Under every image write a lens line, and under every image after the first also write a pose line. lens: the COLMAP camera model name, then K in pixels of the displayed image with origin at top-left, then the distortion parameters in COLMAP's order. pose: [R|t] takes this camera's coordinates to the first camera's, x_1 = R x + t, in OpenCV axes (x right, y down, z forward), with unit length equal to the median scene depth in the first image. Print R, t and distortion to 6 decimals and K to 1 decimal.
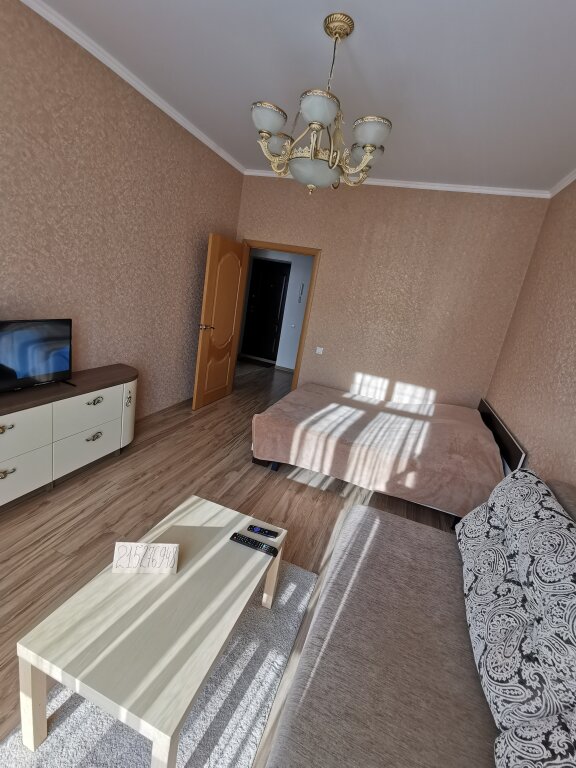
lens RADIAL K [[357.0, 0, 288.0], [0, 357.0, 384.0], [0, 0, 1]] dist [-0.089941, 0.030245]
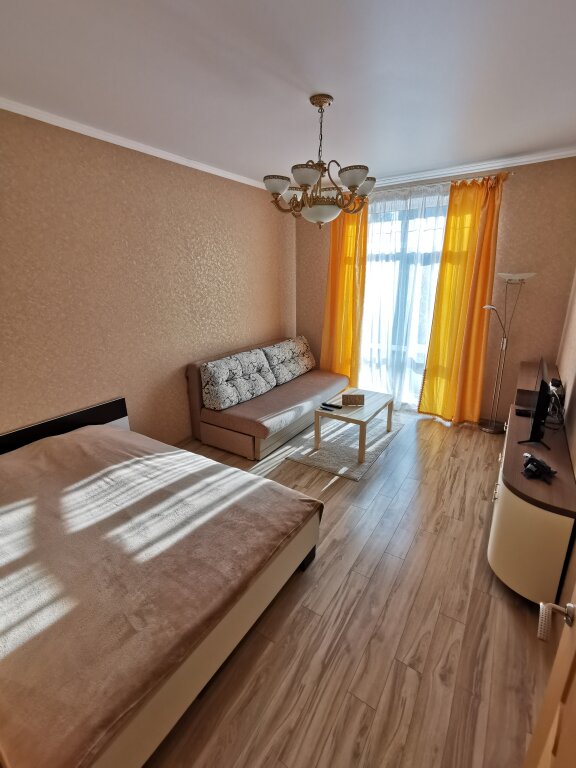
lens RADIAL K [[357.0, 0, 288.0], [0, 357.0, 384.0], [0, 0, 1]] dist [-0.089941, 0.030245]
pose [[-0.965038, -0.190508, 0.180026, -0.118330], [-0.059824, 0.828788, 0.556355, -0.514669], [-0.255193, 0.526134, -0.811209, 1.544236]]
